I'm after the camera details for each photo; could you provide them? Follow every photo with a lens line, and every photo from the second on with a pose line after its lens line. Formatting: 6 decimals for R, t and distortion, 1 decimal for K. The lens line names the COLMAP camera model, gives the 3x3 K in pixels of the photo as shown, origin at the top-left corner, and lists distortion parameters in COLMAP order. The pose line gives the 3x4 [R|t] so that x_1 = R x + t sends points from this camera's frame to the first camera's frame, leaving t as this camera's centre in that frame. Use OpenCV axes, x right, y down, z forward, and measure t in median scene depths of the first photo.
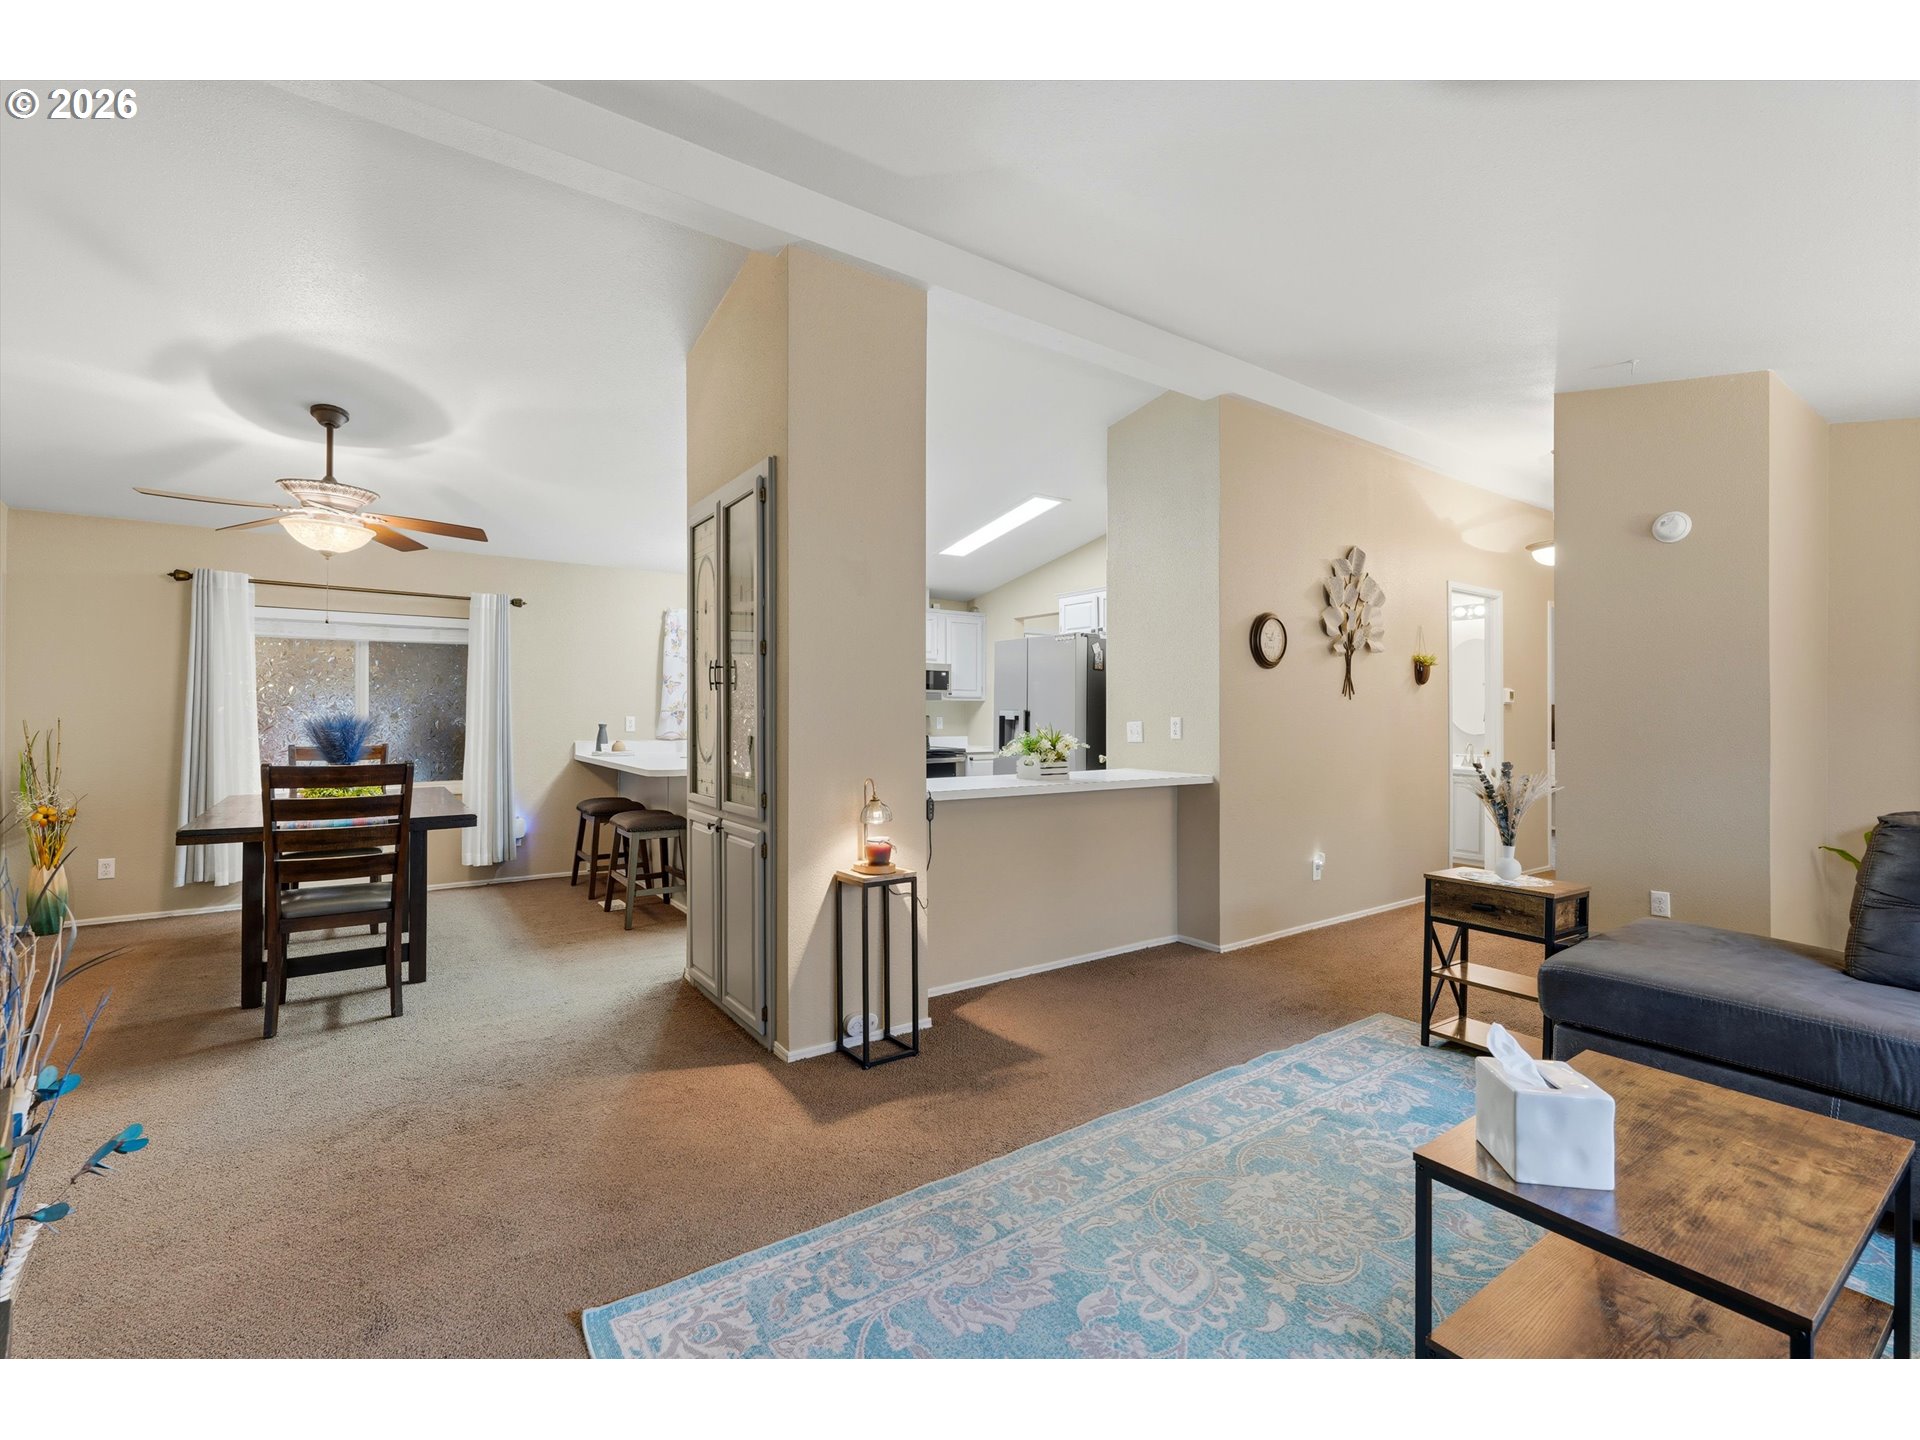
lens RADIAL K [[844.4, 0, 967.2], [0, 844.4, 705.2], [0, 0, 1]] dist [-0.001787, 0.000944]
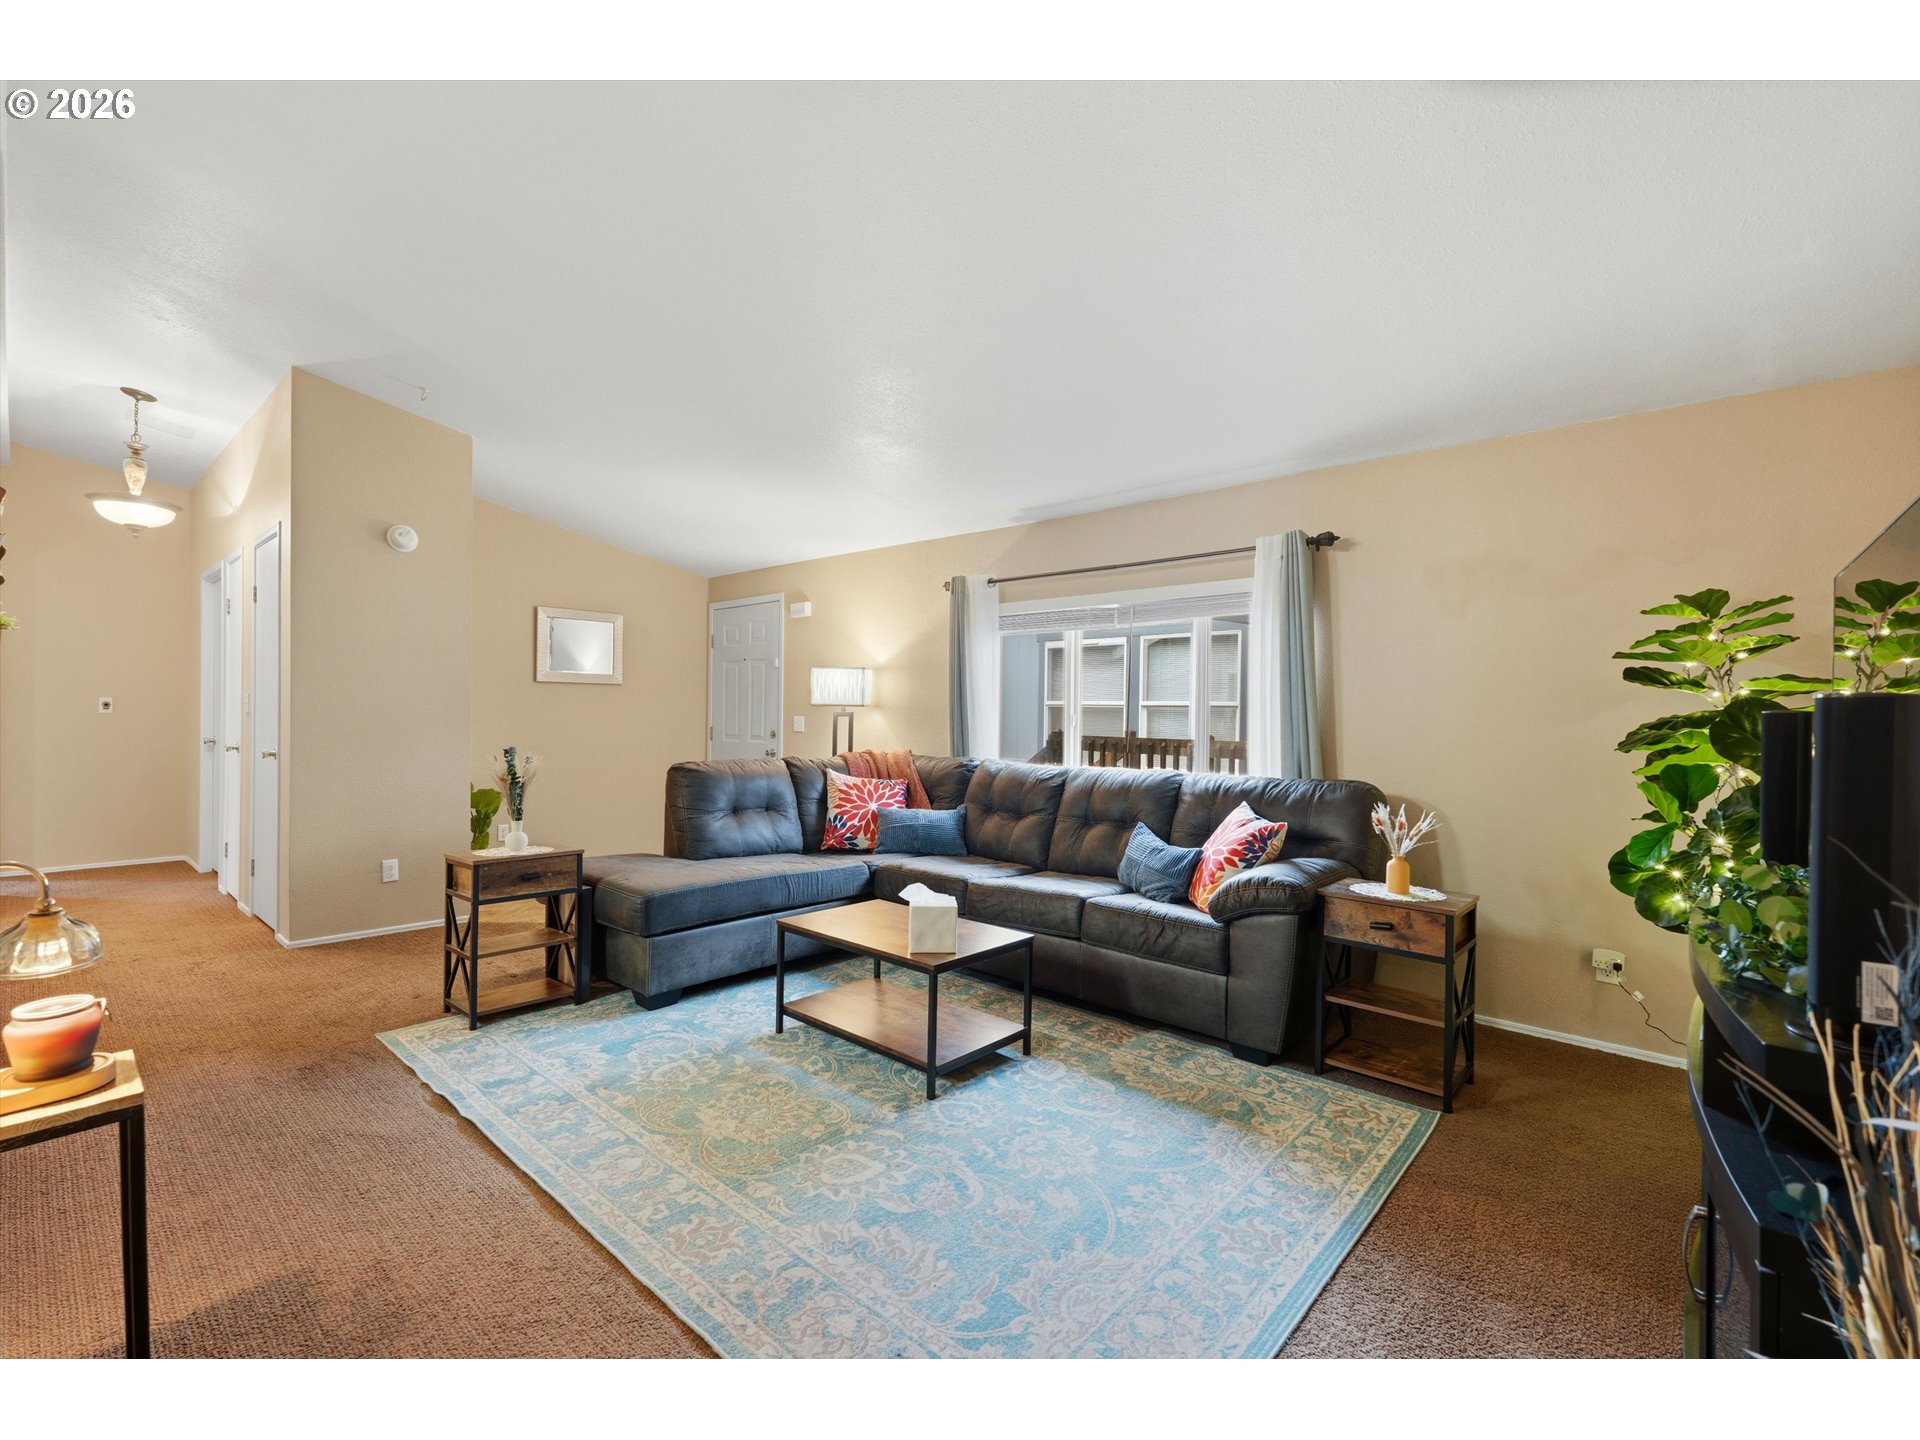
lens RADIAL K [[844.4, 0, 957.4], [0, 844.4, 714.5], [0, 0, 1]] dist [-0.001787, 0.000944]
pose [[-0.209948, -0.007186, 0.977686, -0.638797], [-0.025454, 0.999674, 0.001881, 0.007920], [-0.977381, -0.024492, -0.210063, 0.732828]]
